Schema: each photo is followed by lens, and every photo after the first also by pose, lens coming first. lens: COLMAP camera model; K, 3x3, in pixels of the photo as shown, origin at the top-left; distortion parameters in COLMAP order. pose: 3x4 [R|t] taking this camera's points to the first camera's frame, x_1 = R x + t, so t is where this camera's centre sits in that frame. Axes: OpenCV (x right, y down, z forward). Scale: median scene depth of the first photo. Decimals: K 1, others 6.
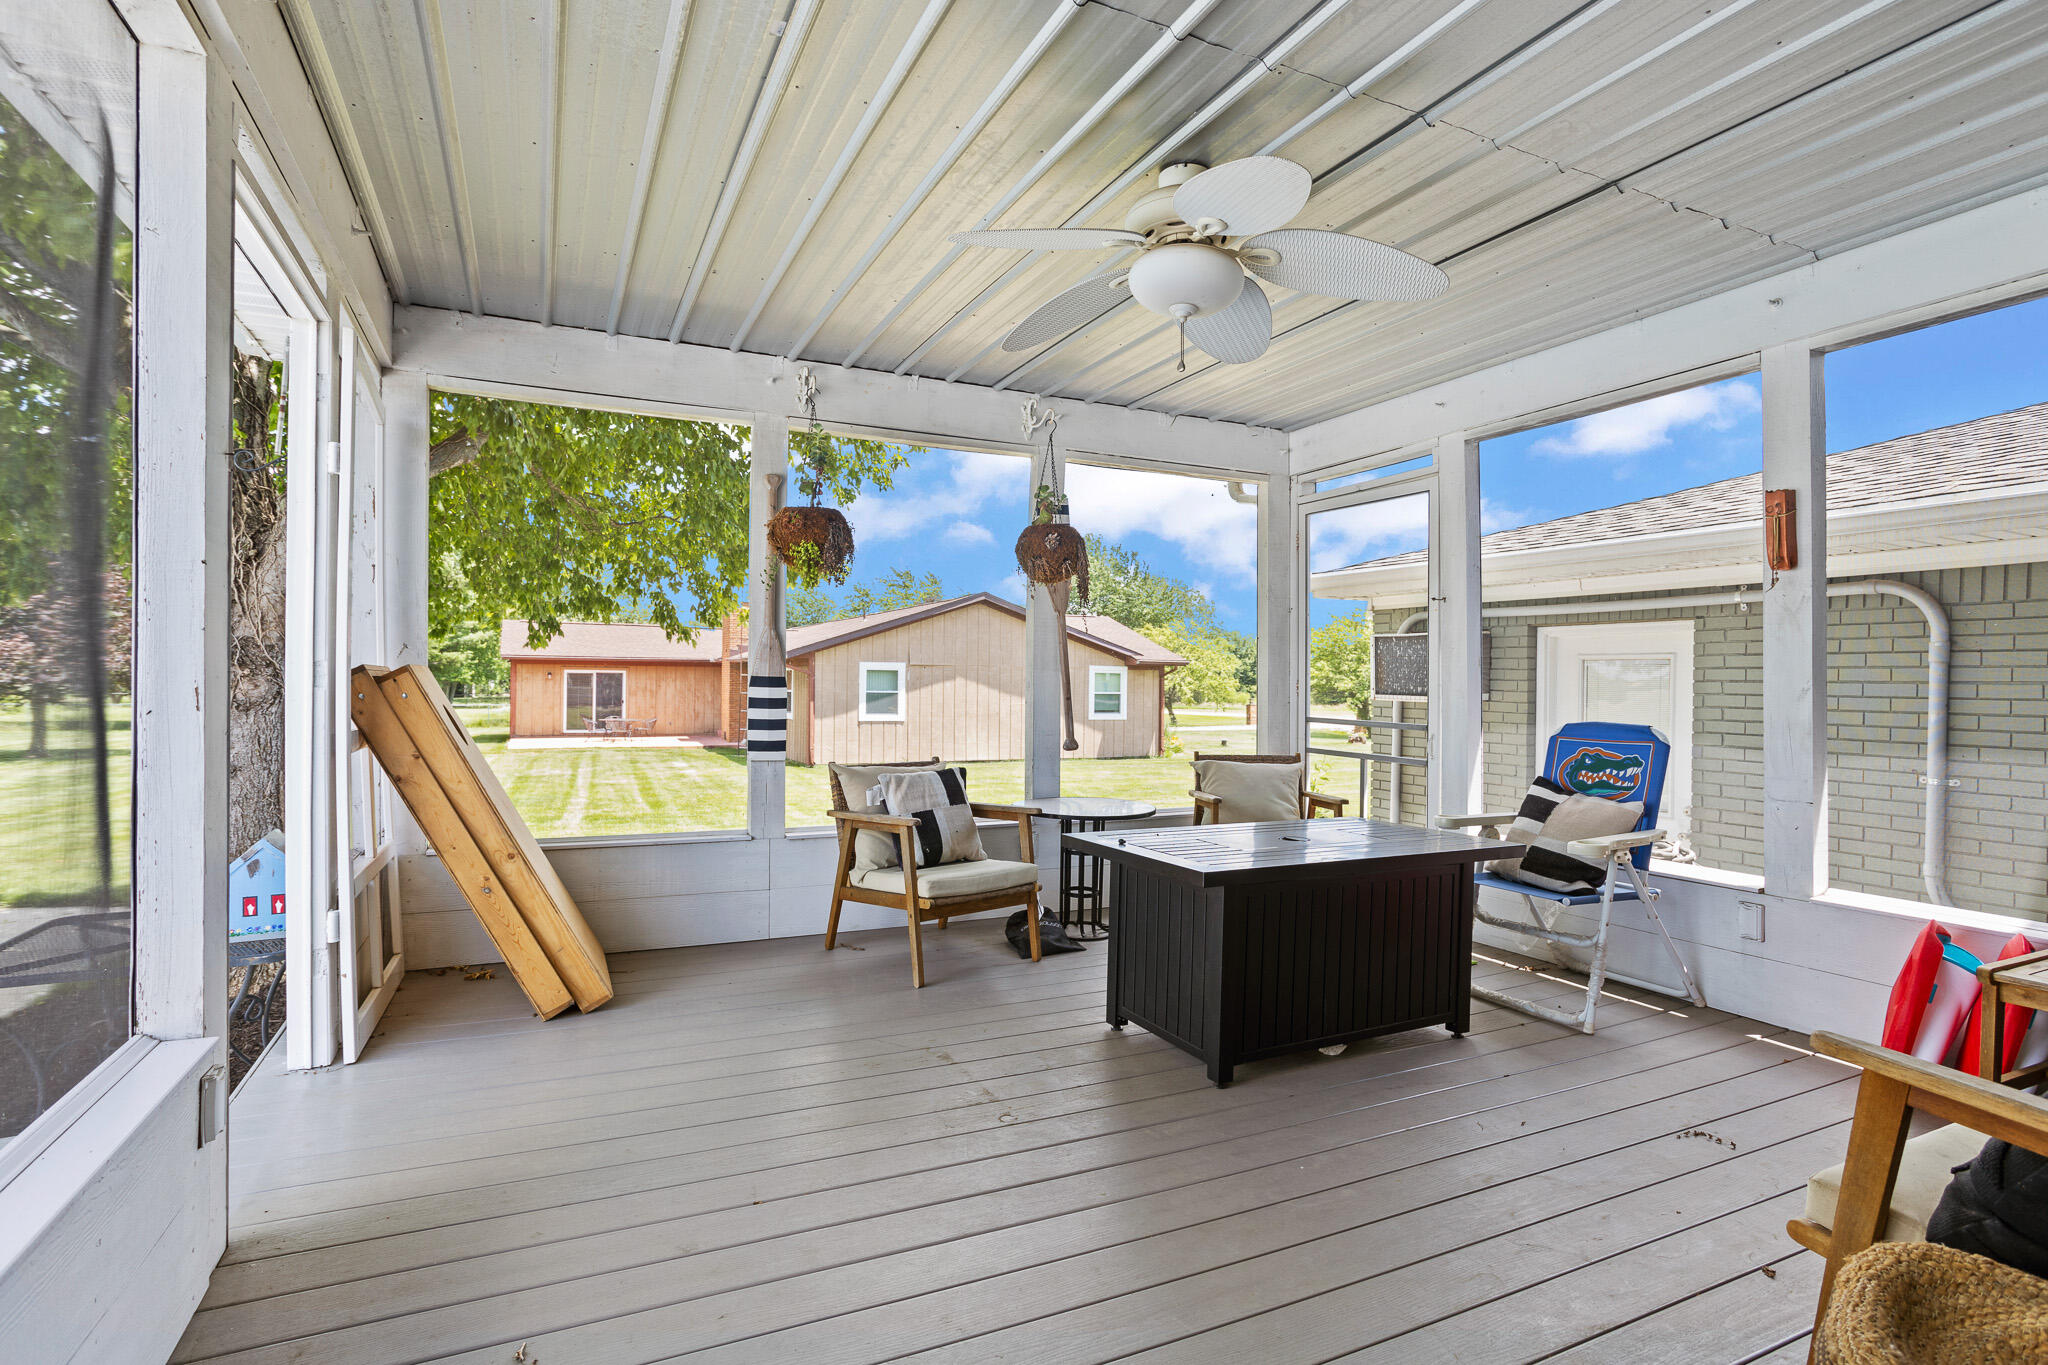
lens RADIAL K [[1007.6, 0, 1035.7], [0, 1007.6, 679.7], [0, 0, 1]] dist [-0.001109, 0.000295]
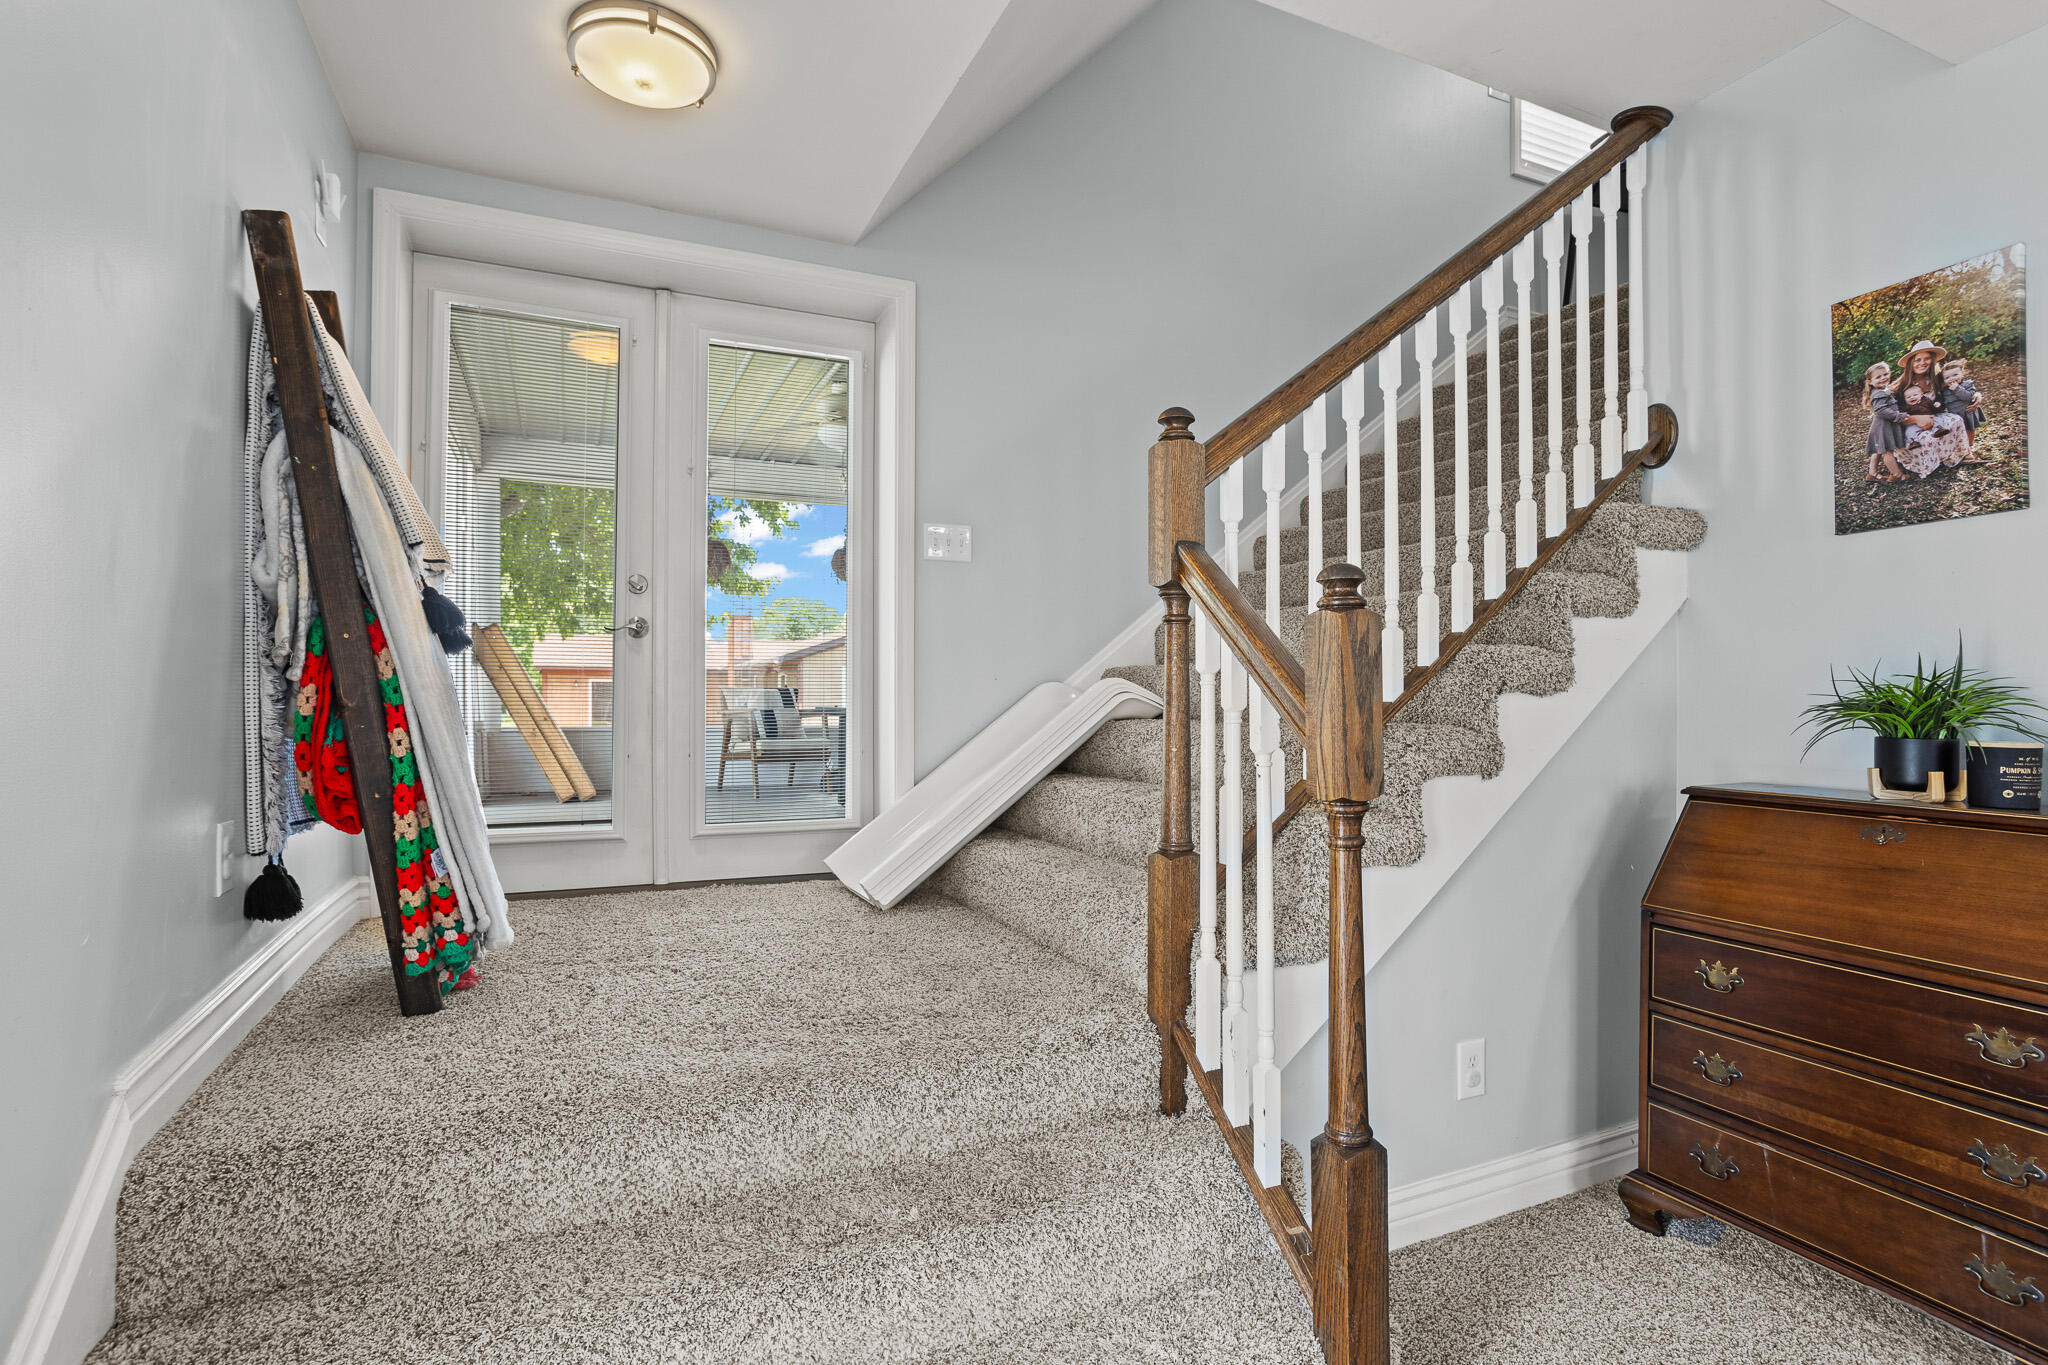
lens RADIAL K [[1002.4, 0, 1016.6], [0, 1002.4, 706.9], [0, 0, 1]] dist [-0.001622, -0.000030]
pose [[0.999284, -0.000160, -0.037822, 0.405759], [0.000489, 0.999962, 0.008699, 0.108915], [0.037819, -0.008711, 0.999247, -0.790740]]
